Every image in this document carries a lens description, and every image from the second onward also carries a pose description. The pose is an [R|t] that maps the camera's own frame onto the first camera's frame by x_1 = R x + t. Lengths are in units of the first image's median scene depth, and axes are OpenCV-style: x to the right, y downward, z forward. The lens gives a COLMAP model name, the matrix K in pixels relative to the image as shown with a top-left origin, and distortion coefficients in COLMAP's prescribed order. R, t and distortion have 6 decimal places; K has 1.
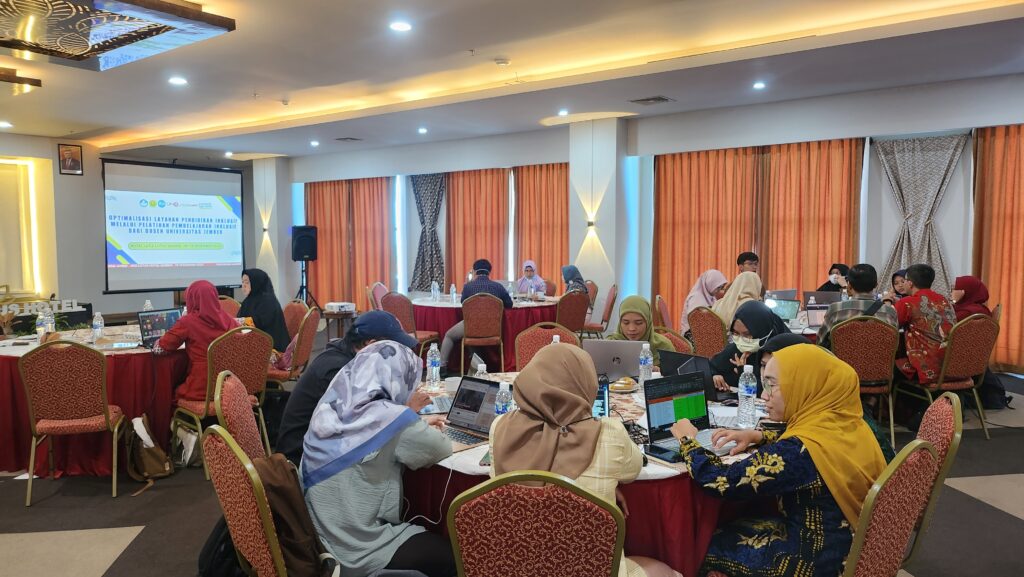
lens RADIAL K [[739.6, 0, 514.5], [0, 739.6, 289.1], [0, 0, 1]] dist [0.031209, -0.017634]
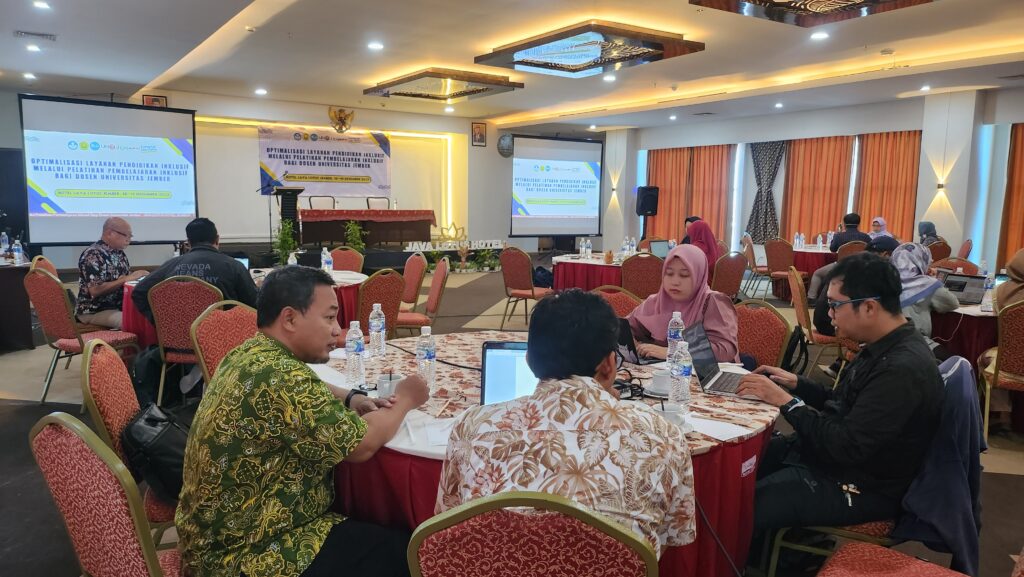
lens RADIAL K [[739.6, 0, 506.6], [0, 739.6, 294.2], [0, 0, 1]] dist [0.031209, -0.017634]
pose [[0.942281, 0.056175, -0.330077, -0.109955], [-0.036642, 0.997205, 0.065110, 0.021629], [0.332812, -0.049257, 0.941706, -0.242897]]
